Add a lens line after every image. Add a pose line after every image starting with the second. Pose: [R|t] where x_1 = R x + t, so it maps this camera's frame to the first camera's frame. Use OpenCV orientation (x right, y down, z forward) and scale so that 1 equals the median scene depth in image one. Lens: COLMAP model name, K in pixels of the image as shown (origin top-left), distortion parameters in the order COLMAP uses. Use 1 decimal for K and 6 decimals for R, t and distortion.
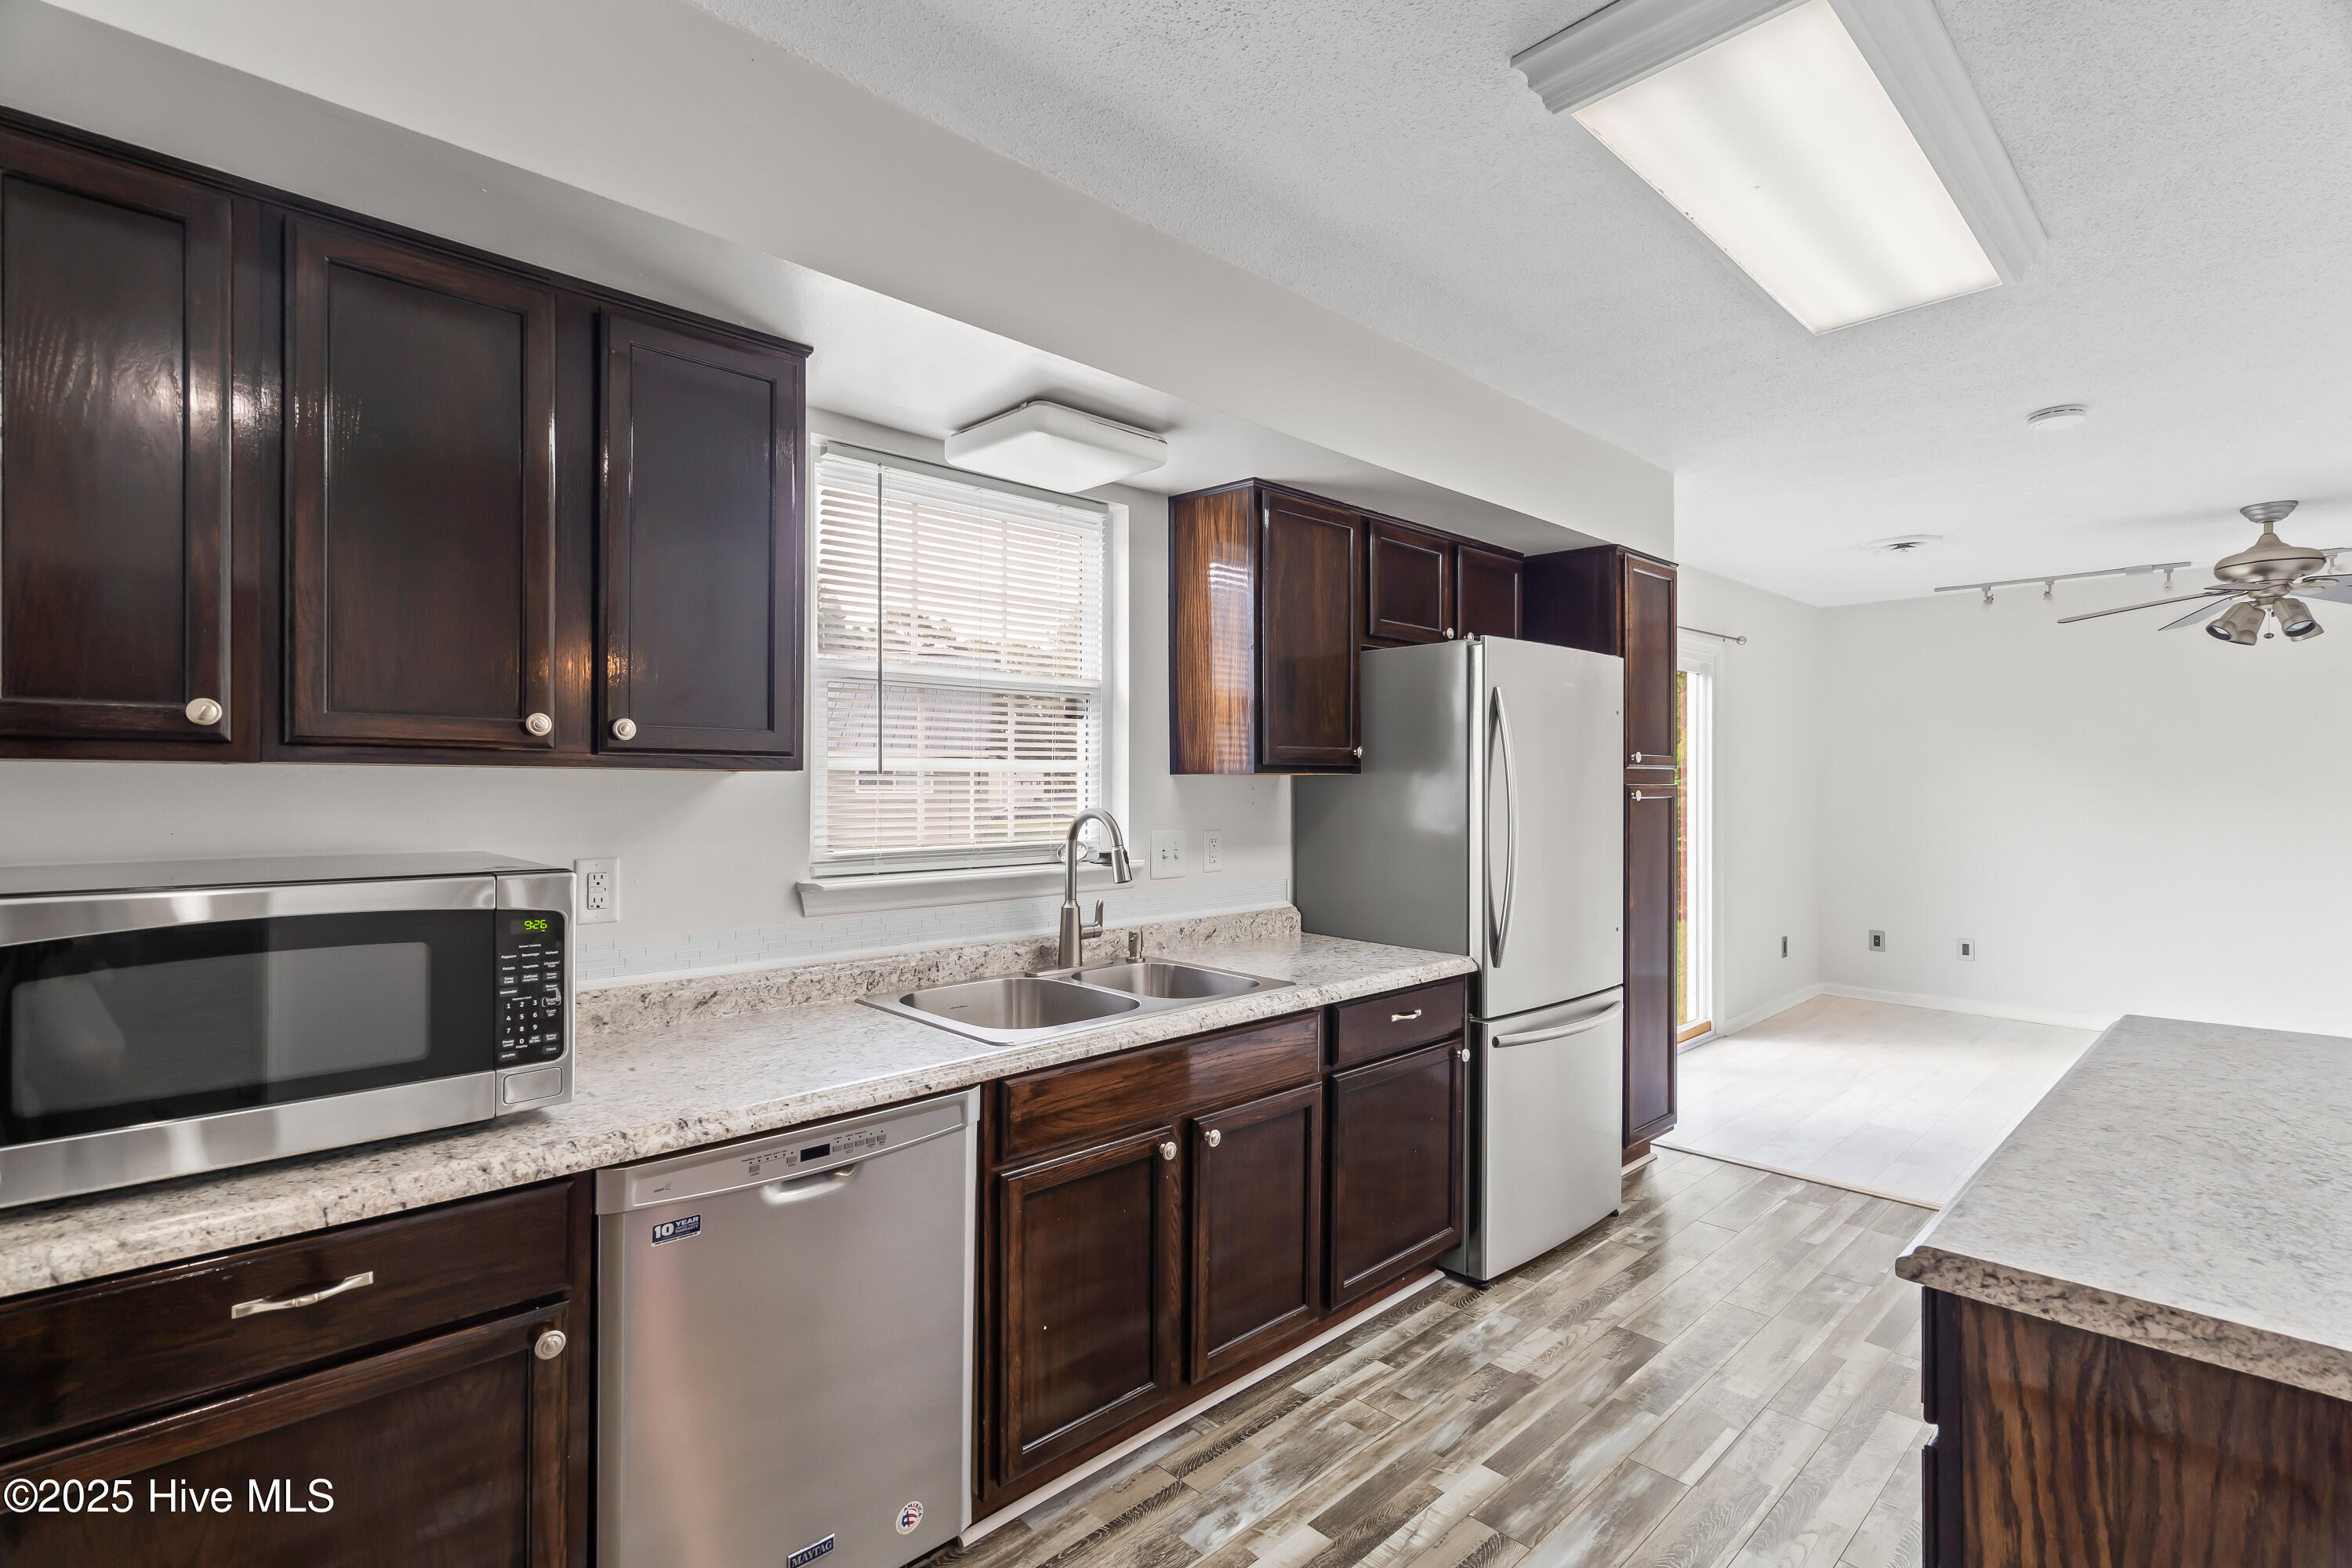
lens RADIAL K [[1118.1, 0, 1183.3], [0, 1118.1, 782.1], [0, 0, 1]] dist [-0.002822, 0.001394]
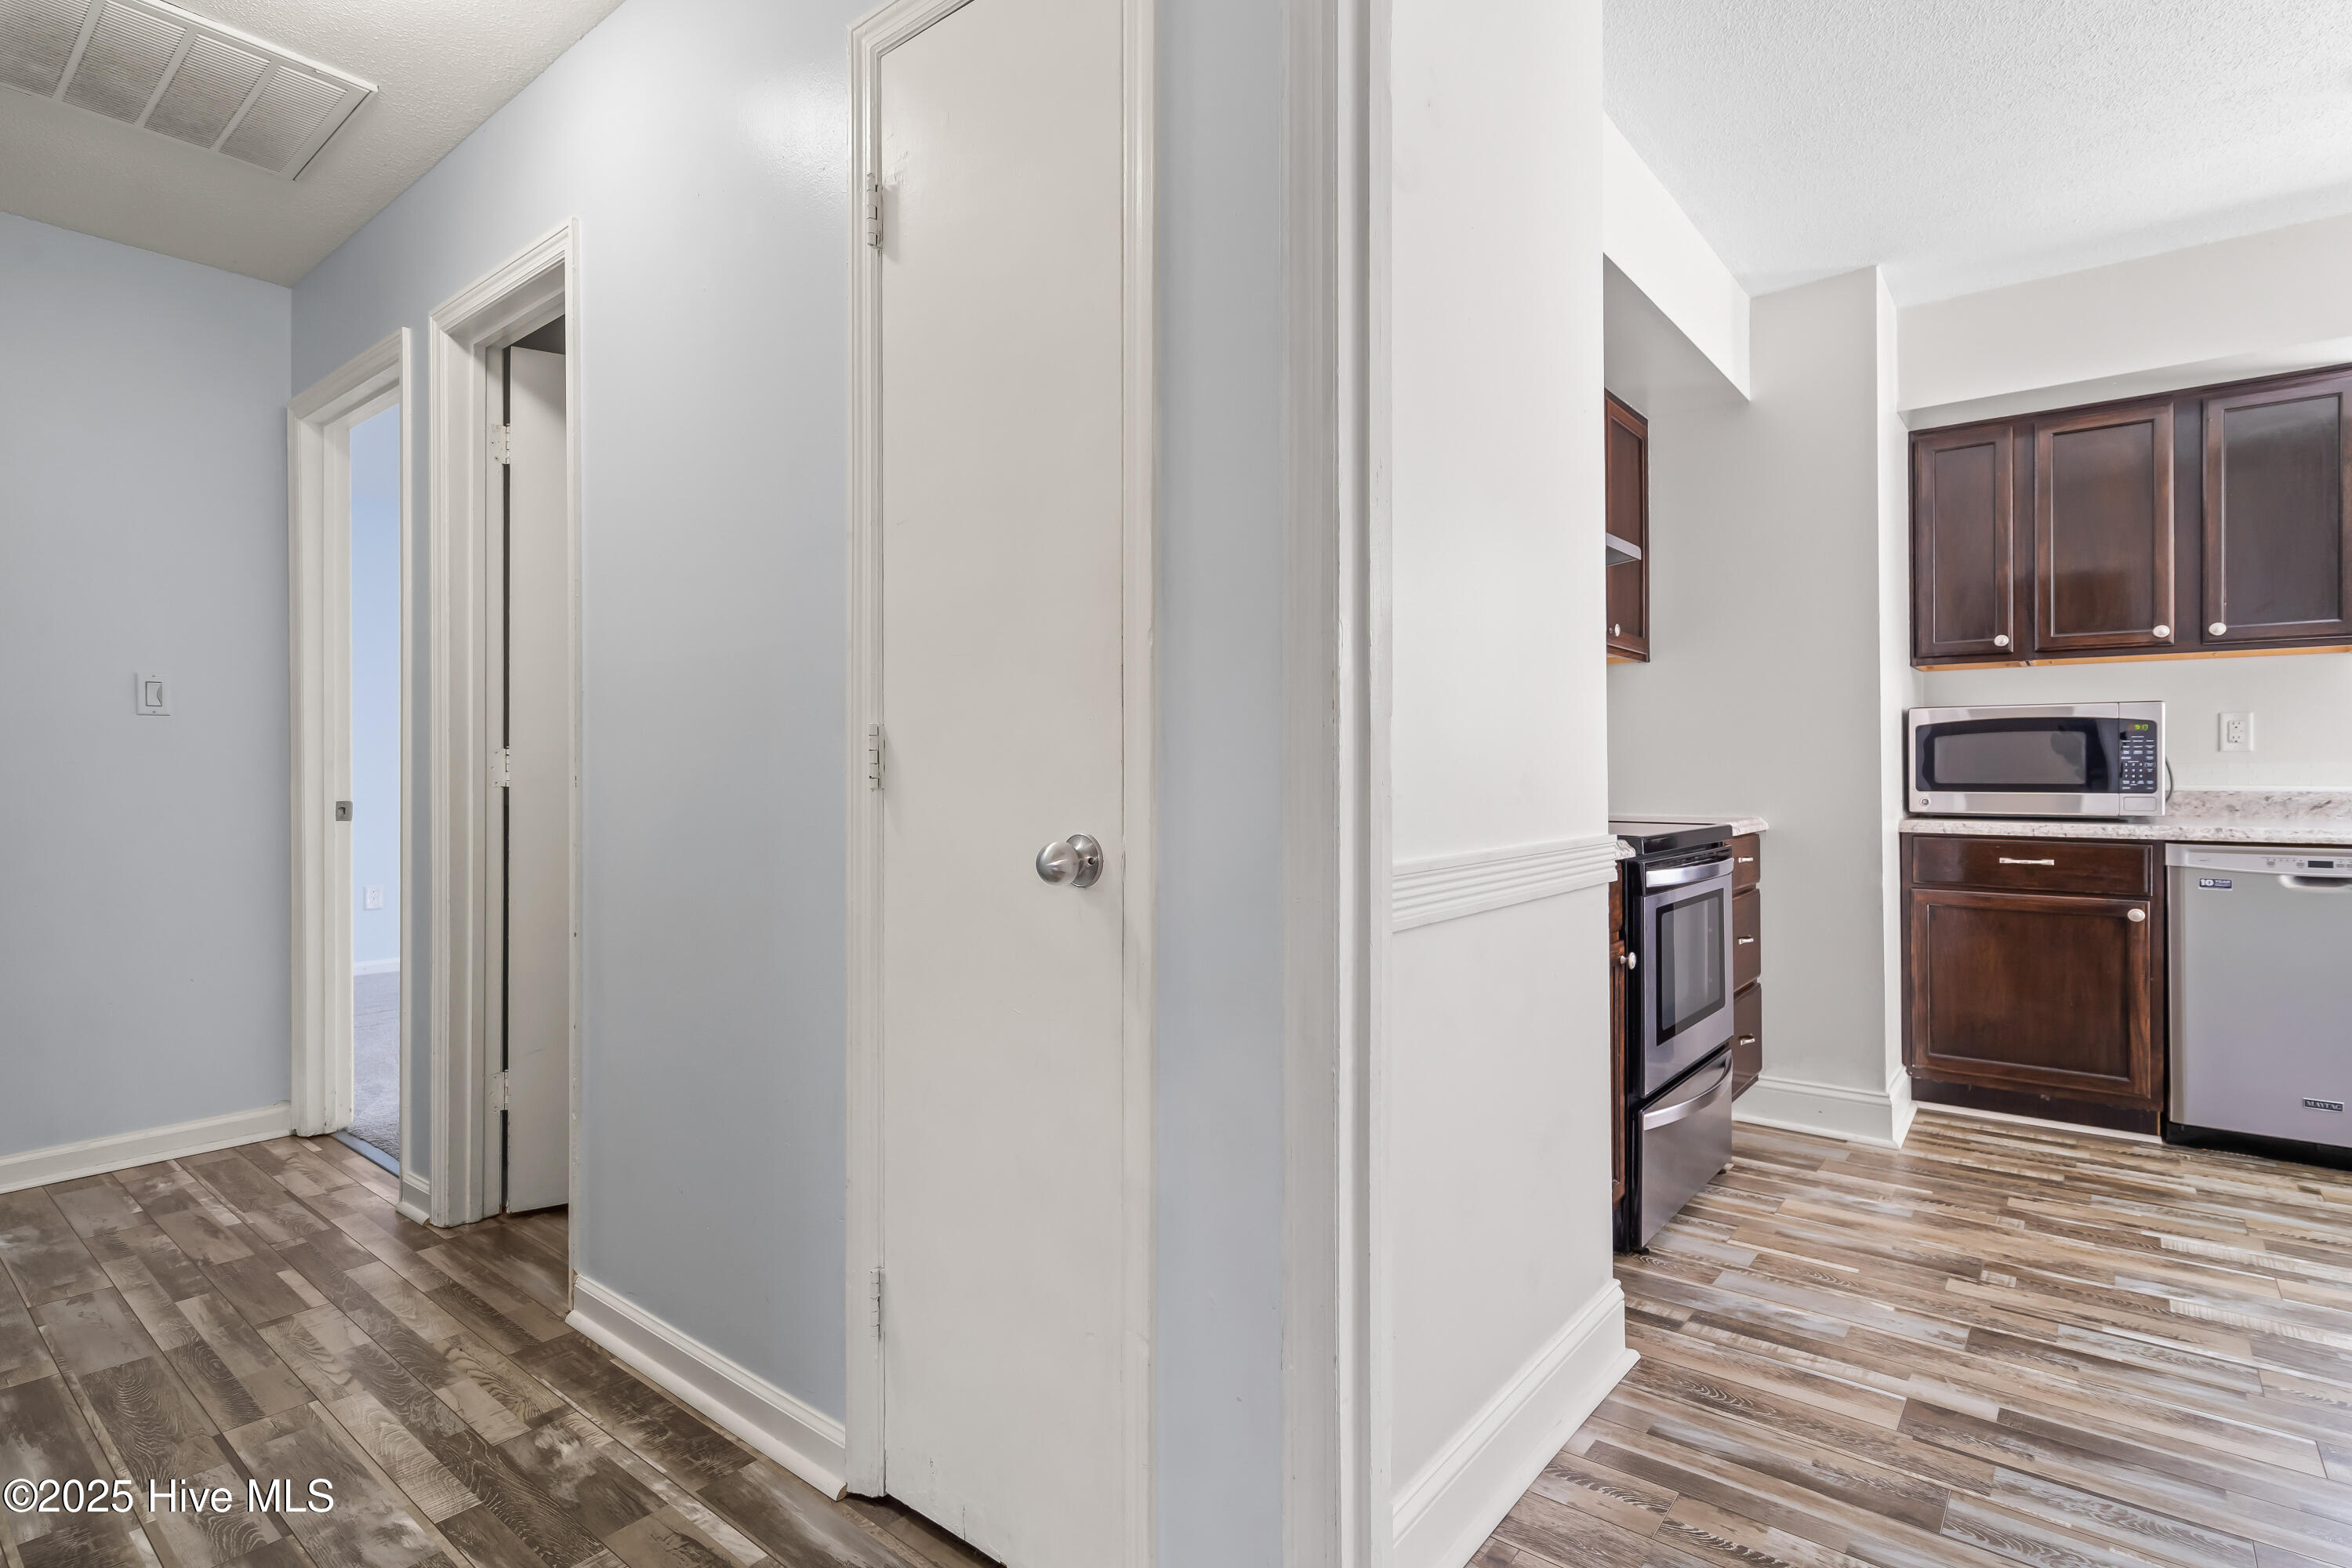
lens RADIAL K [[1148.6, 0, 1200.8], [0, 1148.6, 766.0], [0, 0, 1]] dist [-0.002983, 0.000797]
pose [[0.137898, -0.009025, -0.990405, 0.888160], [0.006992, 0.999942, -0.008138, 0.142892], [0.990422, -0.005803, 0.137953, -0.702829]]
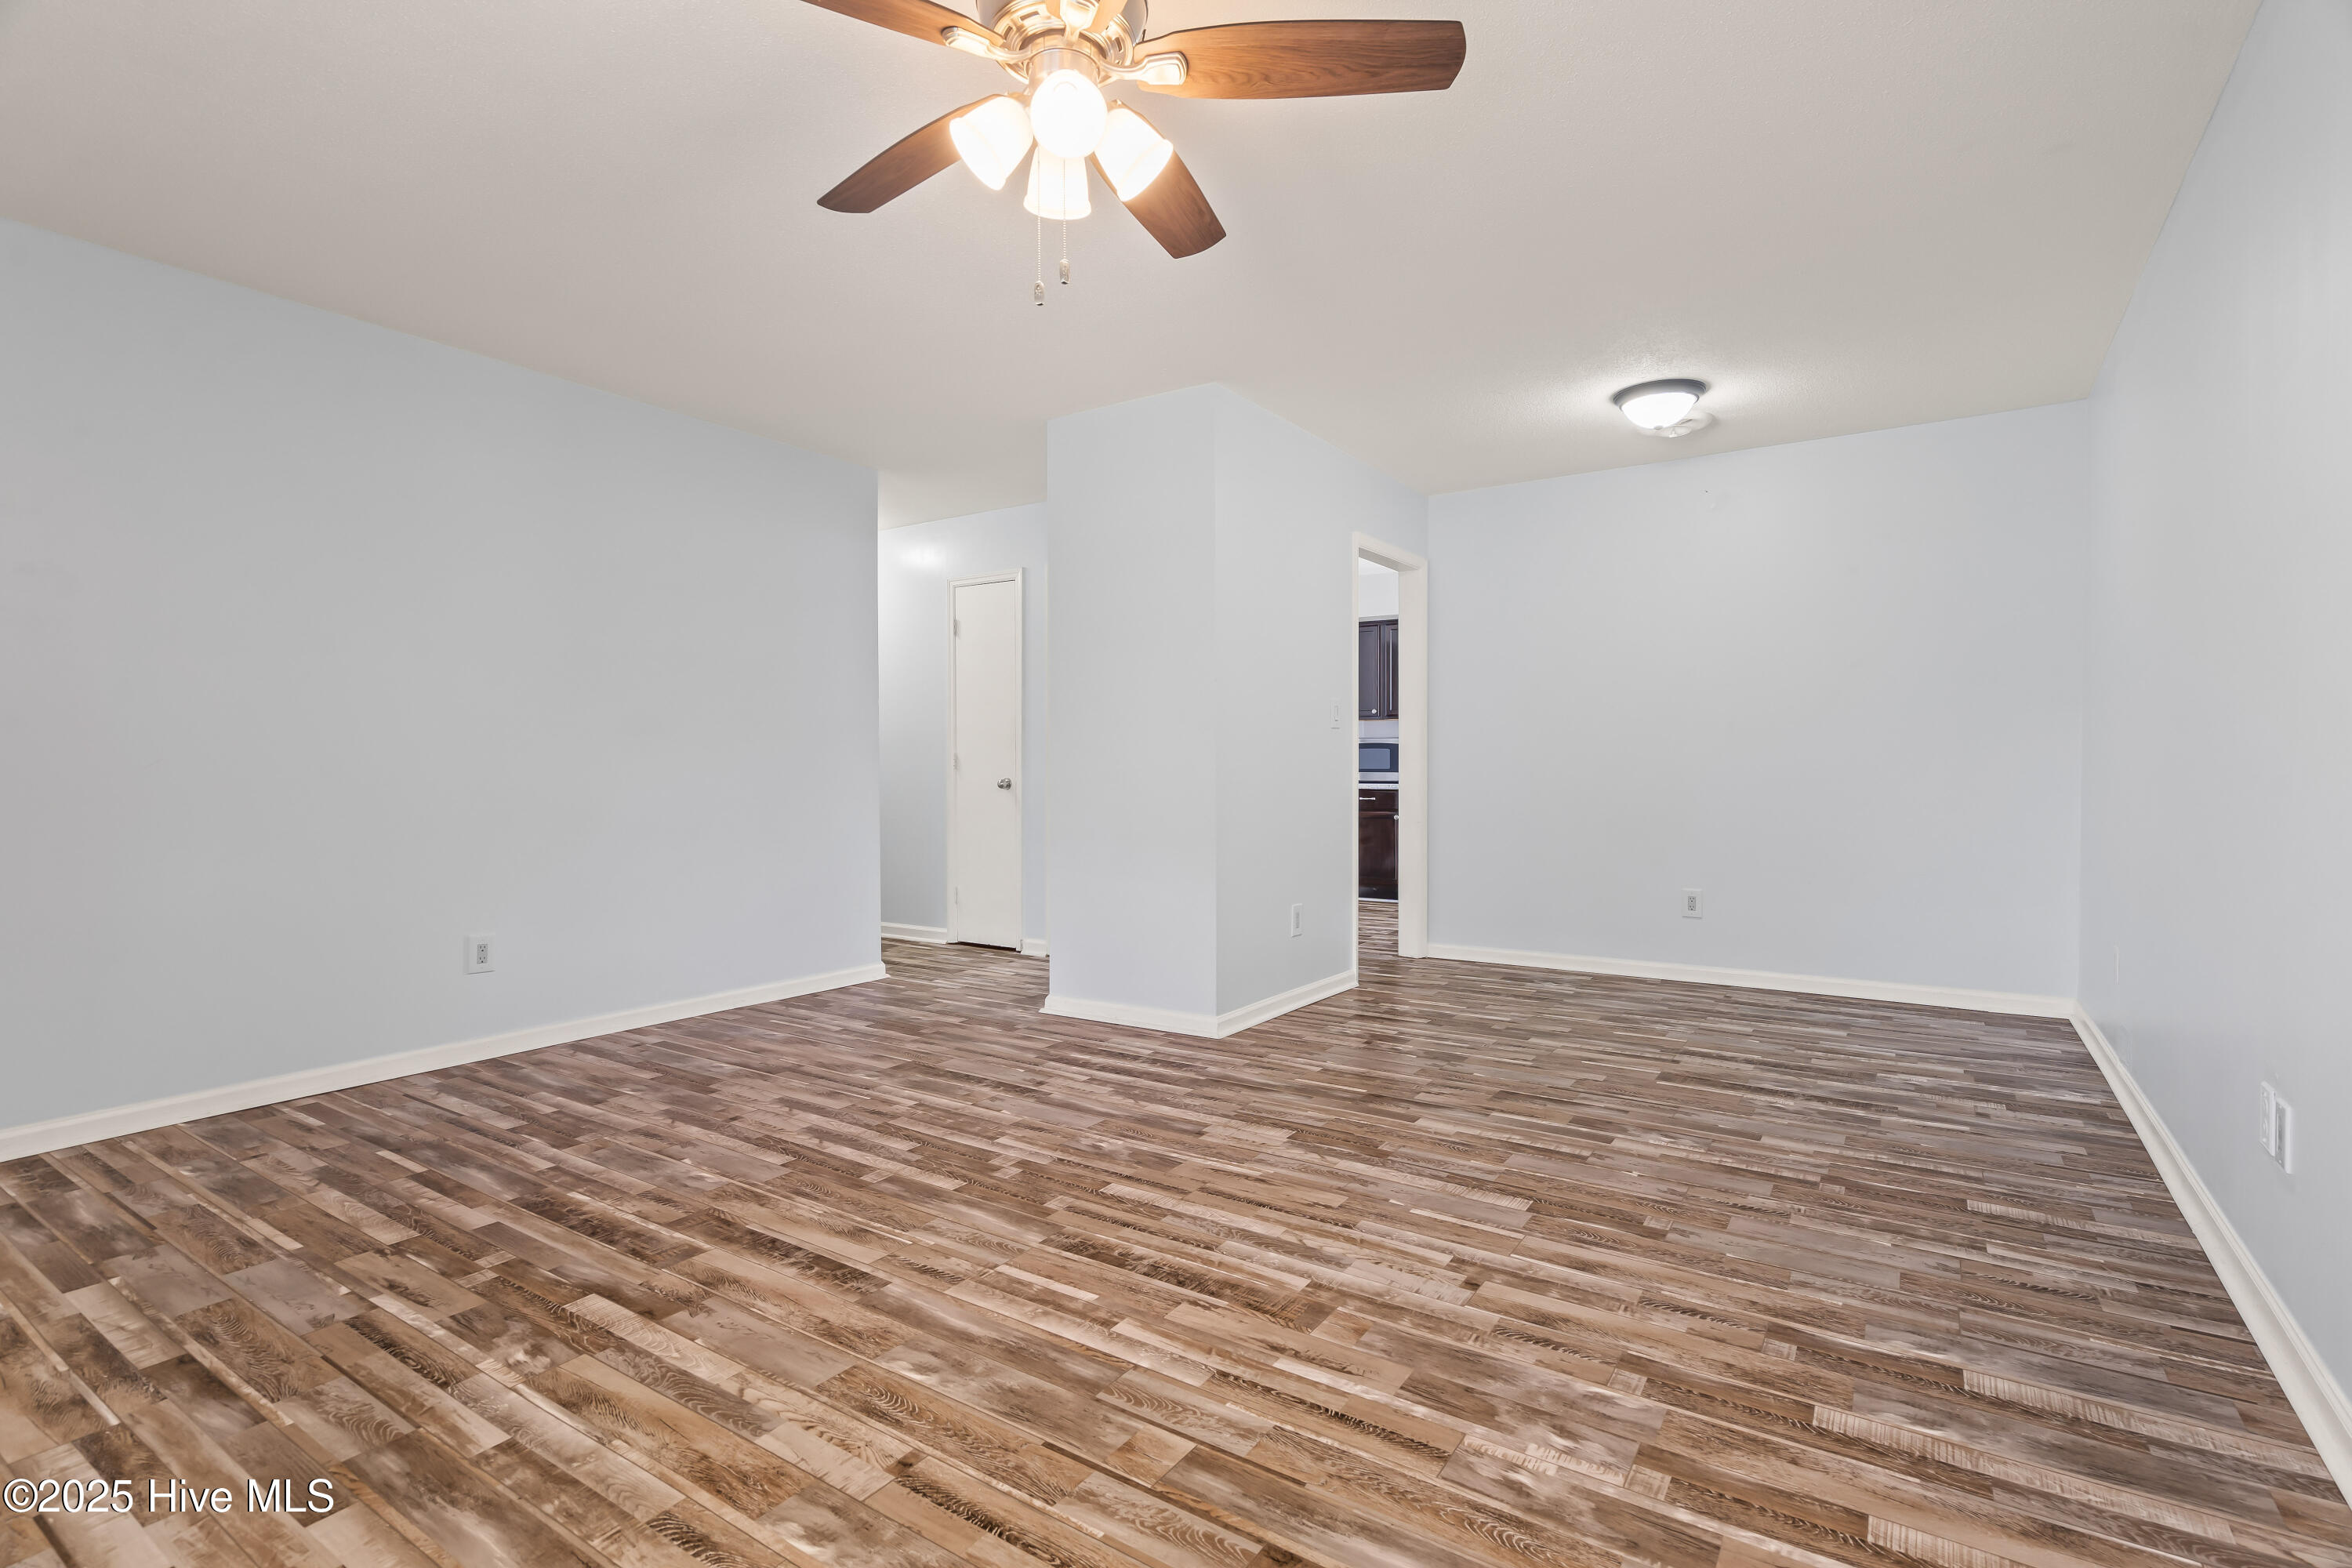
lens RADIAL K [[1118.1, 0, 1156.7], [0, 1118.1, 759.9], [0, 0, 1]] dist [-0.002822, 0.001394]
pose [[0.196494, -0.003333, -0.980499, 3.185973], [0.004281, 0.999988, -0.002541, 0.138839], [0.980496, -0.003698, 0.196506, -0.870451]]
